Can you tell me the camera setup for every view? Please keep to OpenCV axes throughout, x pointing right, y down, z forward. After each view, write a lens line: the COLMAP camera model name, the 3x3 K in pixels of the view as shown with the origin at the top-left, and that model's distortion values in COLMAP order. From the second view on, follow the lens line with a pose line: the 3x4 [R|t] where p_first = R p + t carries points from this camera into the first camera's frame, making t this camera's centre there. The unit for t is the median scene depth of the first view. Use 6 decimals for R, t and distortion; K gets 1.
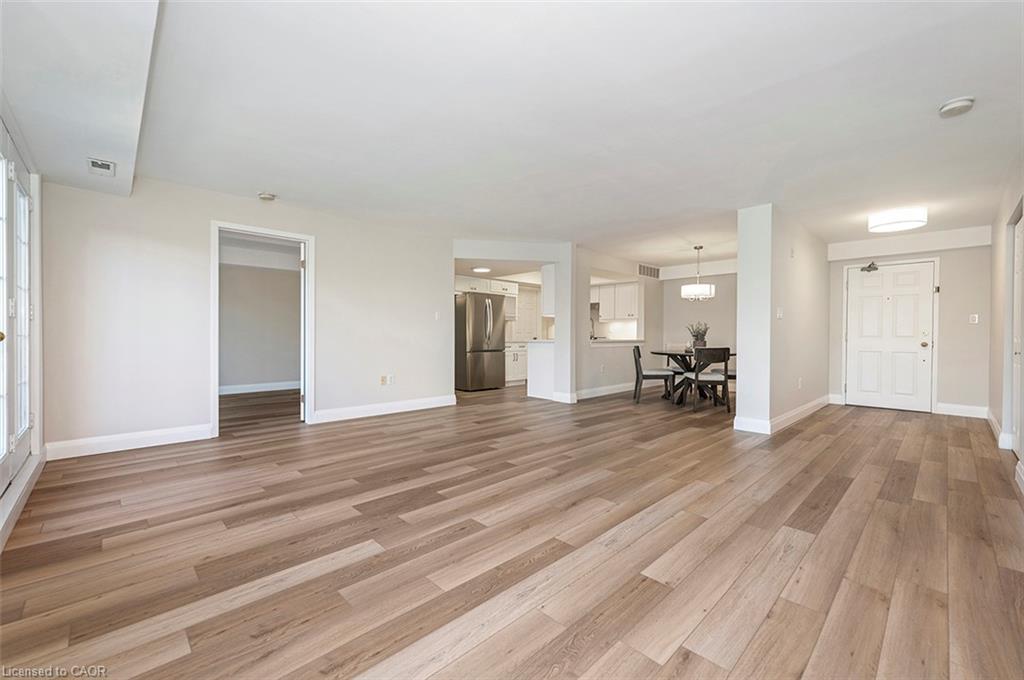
lens RADIAL K [[408.7, 0, 509.1], [0, 408.7, 339.9], [0, 0, 1]] dist [0.016296, -0.000772]
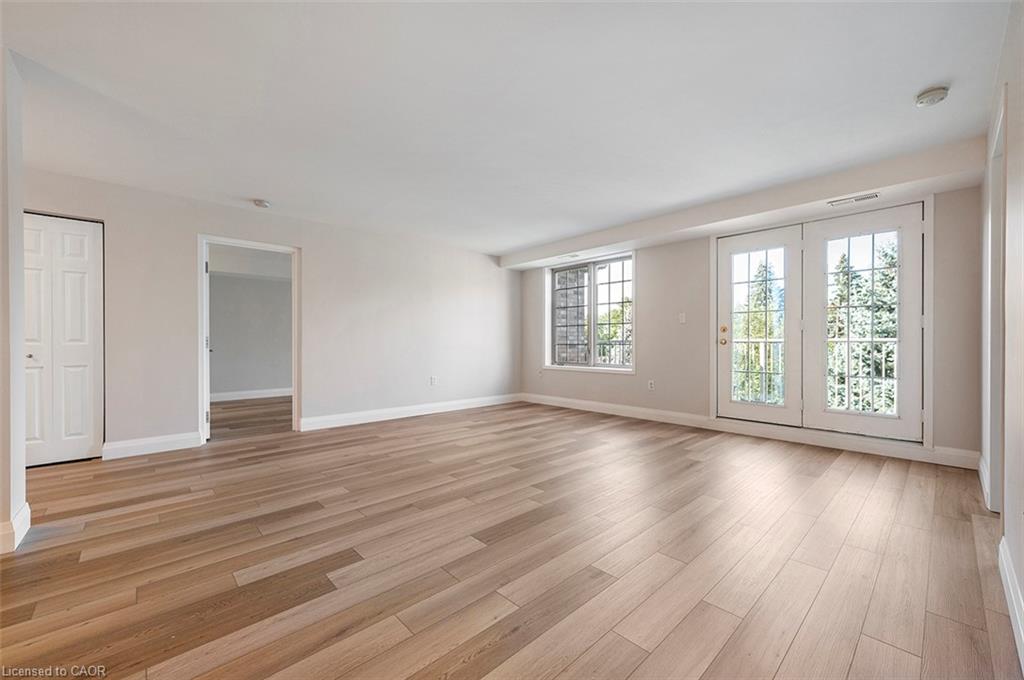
lens RADIAL K [[408.7, 0, 508.6], [0, 408.7, 344.2], [0, 0, 1]] dist [0.016296, -0.000772]
pose [[-0.999593, -0.005535, 0.027999, -0.001690], [-0.005013, 0.999813, 0.018696, -0.019887], [-0.028098, 0.018548, -0.999433, 1.493732]]
